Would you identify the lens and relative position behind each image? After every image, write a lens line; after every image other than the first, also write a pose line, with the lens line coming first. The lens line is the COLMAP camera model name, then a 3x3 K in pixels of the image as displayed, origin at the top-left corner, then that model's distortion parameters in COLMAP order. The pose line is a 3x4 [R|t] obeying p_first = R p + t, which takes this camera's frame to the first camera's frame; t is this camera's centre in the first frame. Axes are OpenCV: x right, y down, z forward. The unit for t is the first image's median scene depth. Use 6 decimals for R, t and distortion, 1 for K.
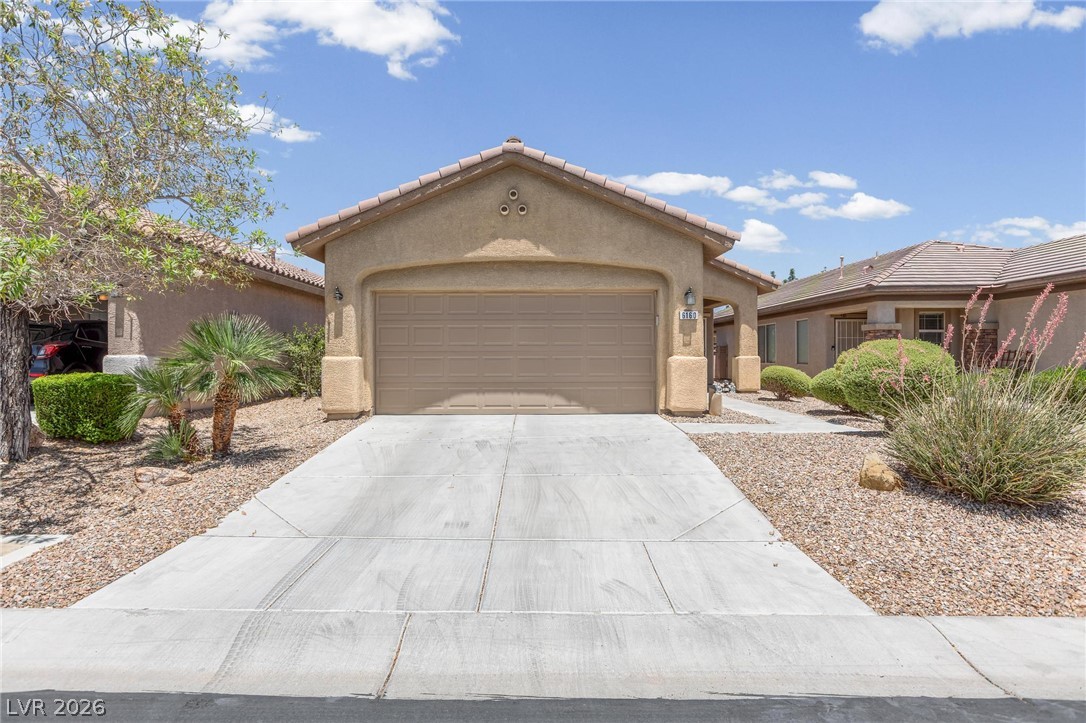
lens RADIAL K [[558.3, 0, 543.0], [0, 558.3, 361.5], [0, 0, 1]] dist [-0.000901, -0.000274]
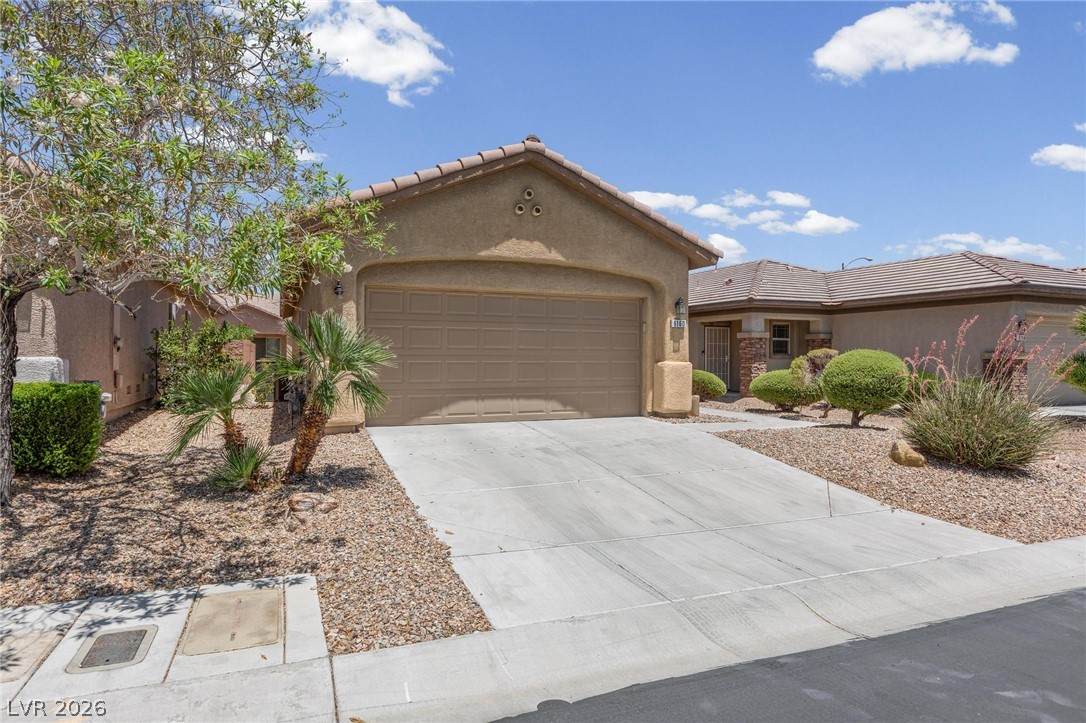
lens RADIAL K [[619.6, 0, 543.0], [0, 619.6, 361.5], [0, 0, 1]] dist [-0.005083, -0.000376]
pose [[0.925090, 0.003934, 0.379729, -0.434514], [-0.003031, 0.999991, -0.002974, -0.005258], [-0.379737, 0.001600, 0.925093, -0.005072]]
